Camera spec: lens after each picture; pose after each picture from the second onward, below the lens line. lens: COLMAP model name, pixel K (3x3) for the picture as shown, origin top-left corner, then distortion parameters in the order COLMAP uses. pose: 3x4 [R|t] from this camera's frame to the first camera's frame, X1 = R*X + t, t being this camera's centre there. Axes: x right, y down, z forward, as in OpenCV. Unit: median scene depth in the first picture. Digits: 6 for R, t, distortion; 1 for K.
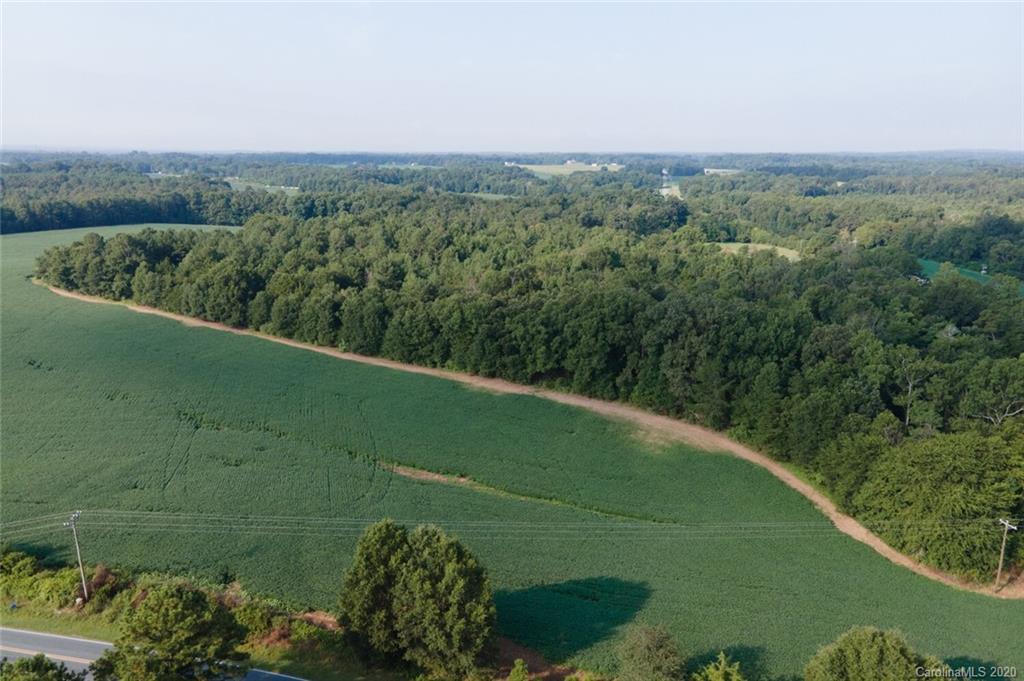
lens RADIAL K [[735.6, 0, 512.0], [0, 735.6, 340.5], [0, 0, 1]] dist [0.050900, 0.003103]
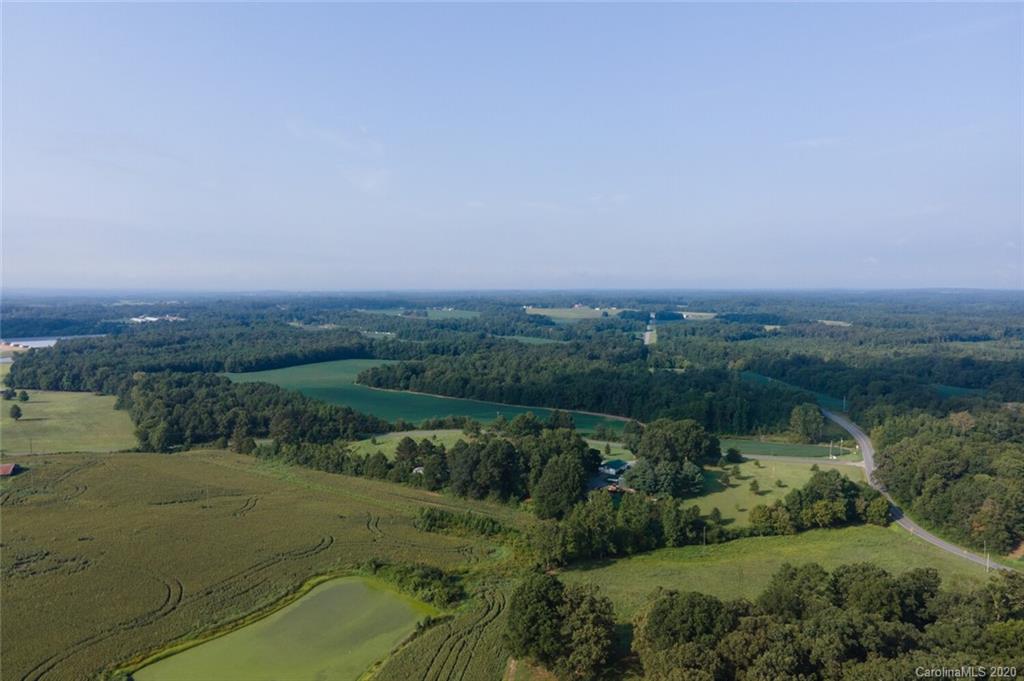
lens RADIAL K [[735.6, 0, 512.0], [0, 735.6, 340.5], [0, 0, 1]] dist [0.050900, 0.003103]
pose [[0.999944, -0.003747, -0.009848, -0.102213], [0.001945, 0.984208, -0.177005, 0.163910], [0.010356, 0.176976, 0.984161, -1.085357]]
